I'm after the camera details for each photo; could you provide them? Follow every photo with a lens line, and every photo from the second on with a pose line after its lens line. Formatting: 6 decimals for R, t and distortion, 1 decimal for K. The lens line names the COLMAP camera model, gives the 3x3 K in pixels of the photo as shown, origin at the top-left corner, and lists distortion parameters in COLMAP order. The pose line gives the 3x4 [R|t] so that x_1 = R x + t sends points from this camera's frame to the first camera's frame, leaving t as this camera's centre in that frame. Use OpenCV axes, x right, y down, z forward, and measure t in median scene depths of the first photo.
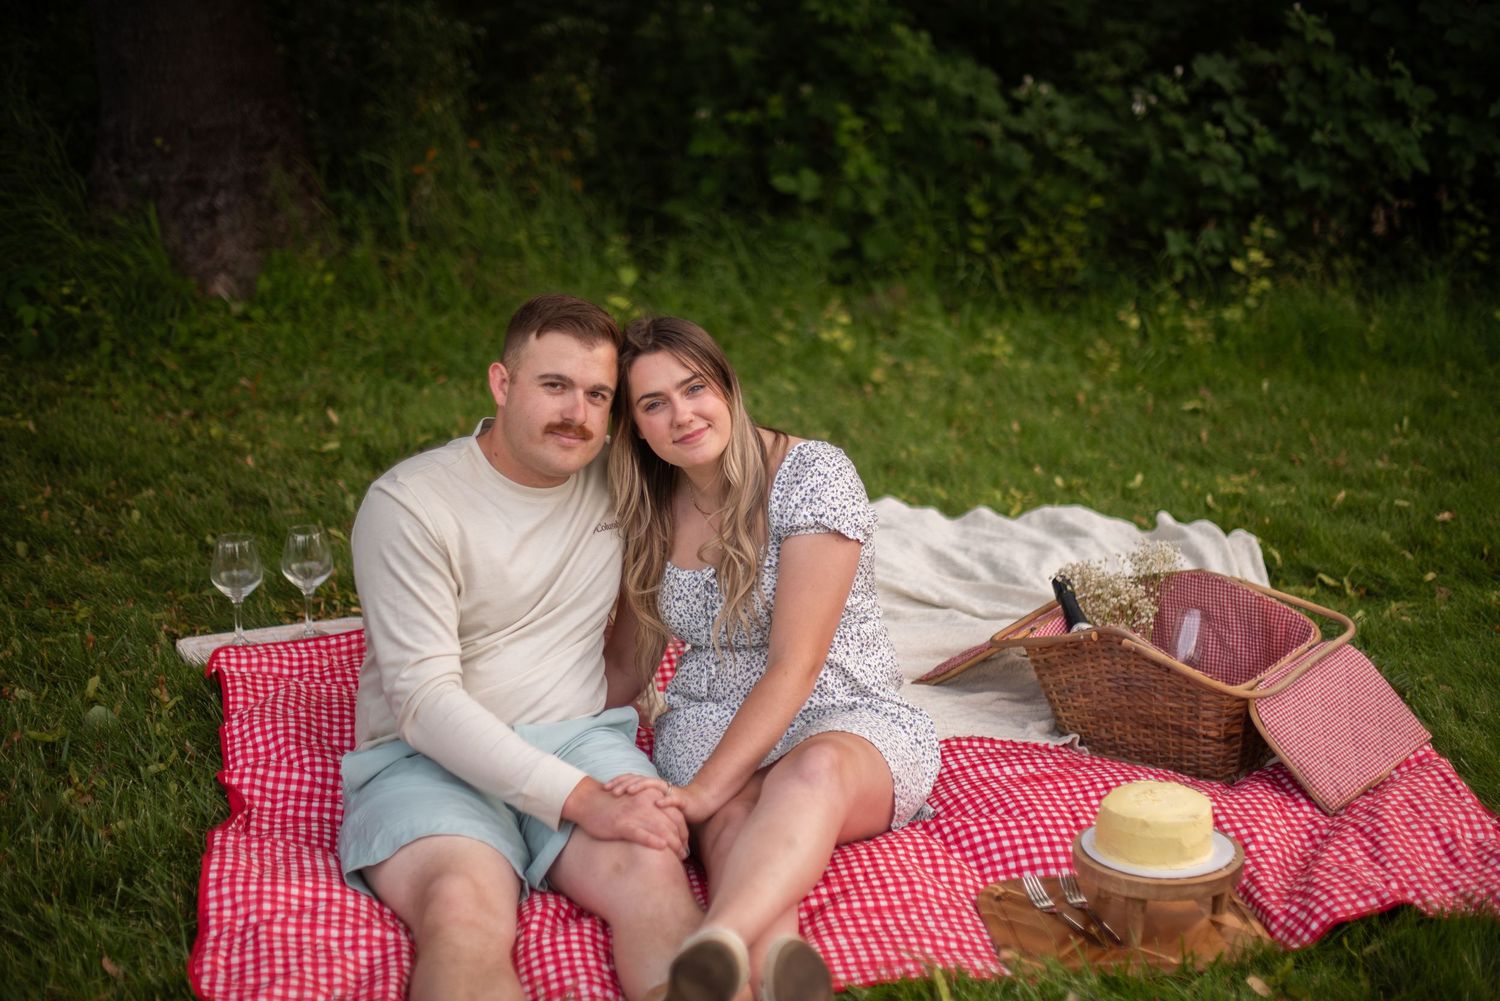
lens RADIAL K [[2179.6, 0, 793.7], [0, 2179.6, 545.2], [0, 0, 1]] dist [-0.114955, 0.080709]
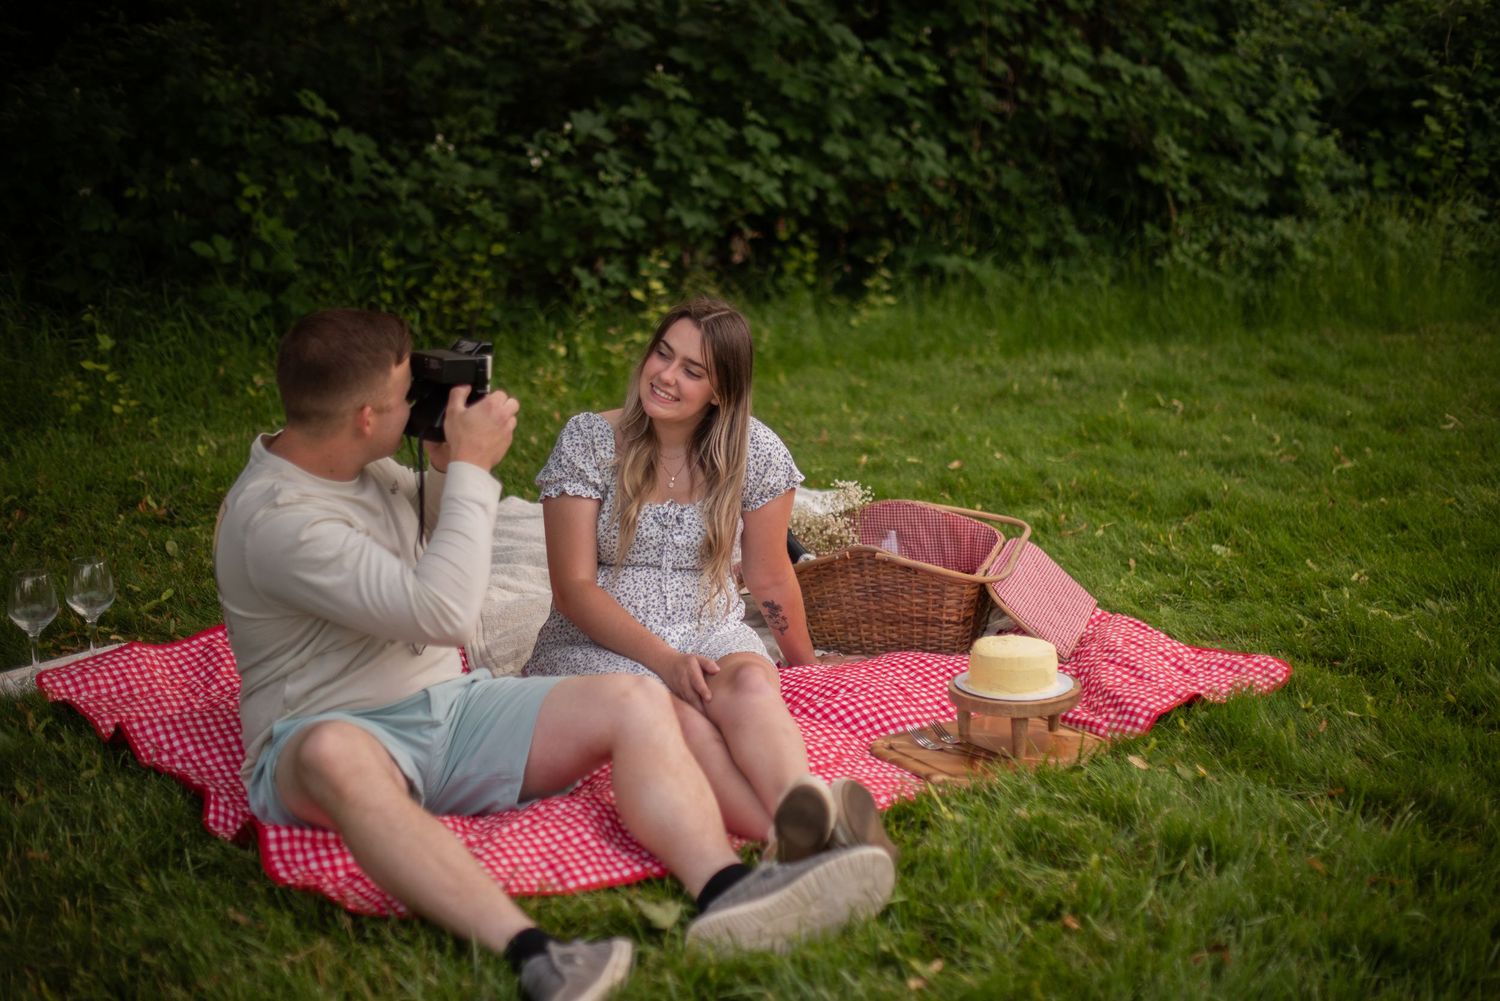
lens RADIAL K [[2179.6, 0, 793.7], [0, 2179.6, 545.2], [0, 0, 1]] dist [-0.114955, 0.080709]
pose [[0.896476, -0.108171, 0.429685, -0.243249], [0.126277, 0.991900, -0.013755, 0.028716], [-0.424717, 0.066590, 0.902874, -0.058380]]
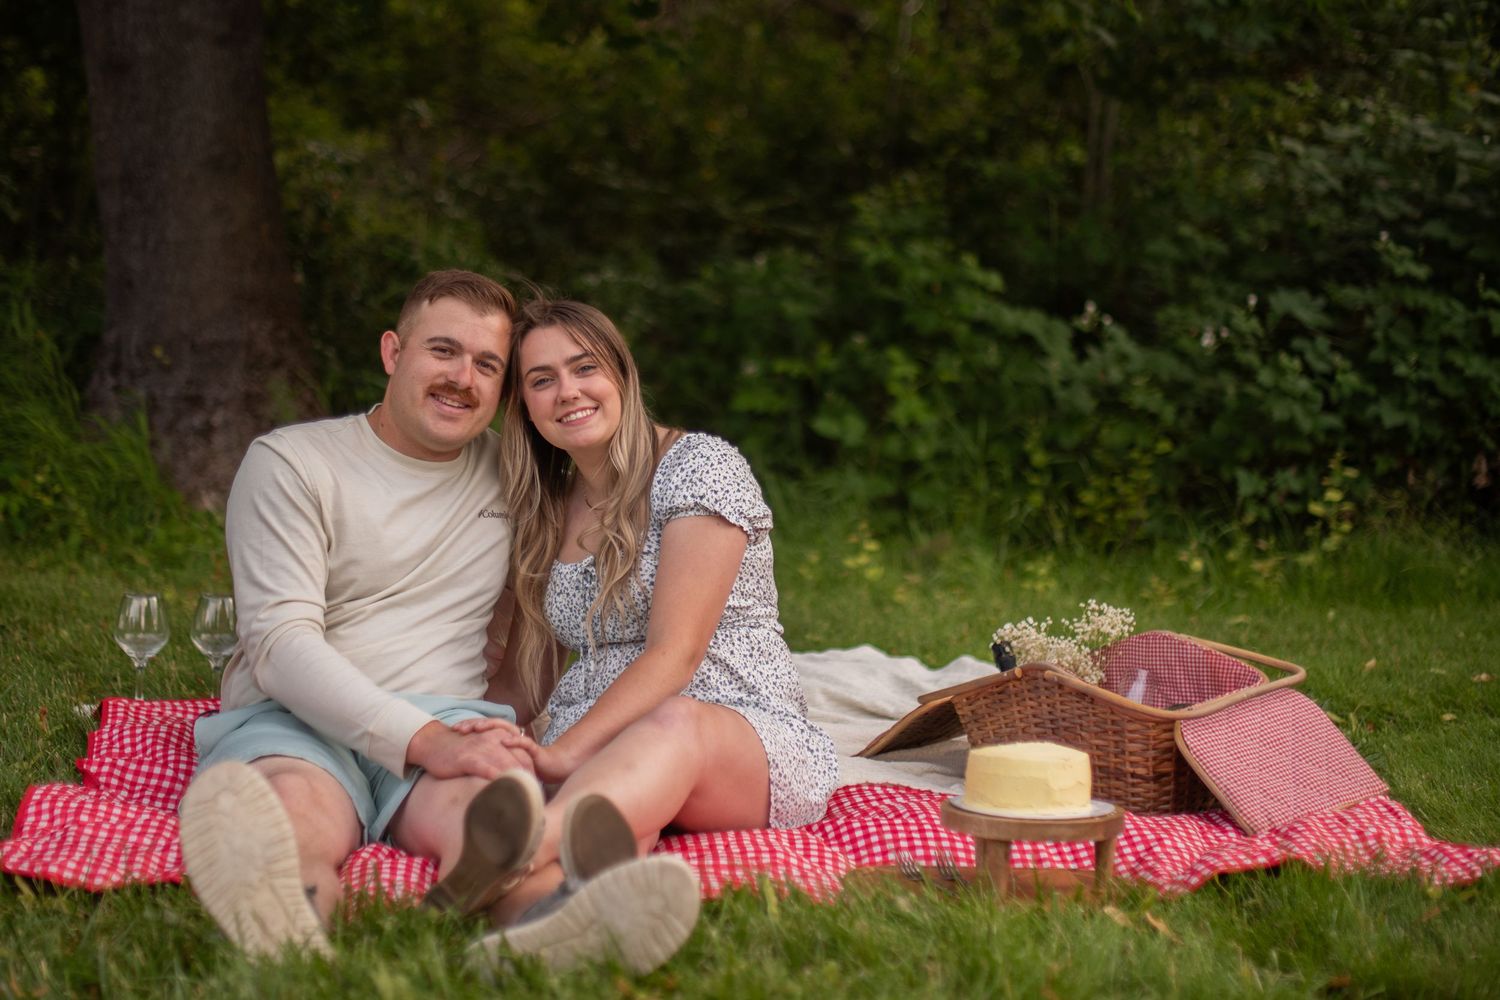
lens RADIAL K [[2557.9, 0, 750.0], [0, 2557.9, 500.0], [0, 0, 1]] dist [-0.094967, -0.185999]
pose [[0.995751, 0.026559, -0.088177, 0.068772], [-0.046401, 0.971777, -0.231292, 0.132240], [0.079545, 0.234400, 0.968880, -0.047340]]
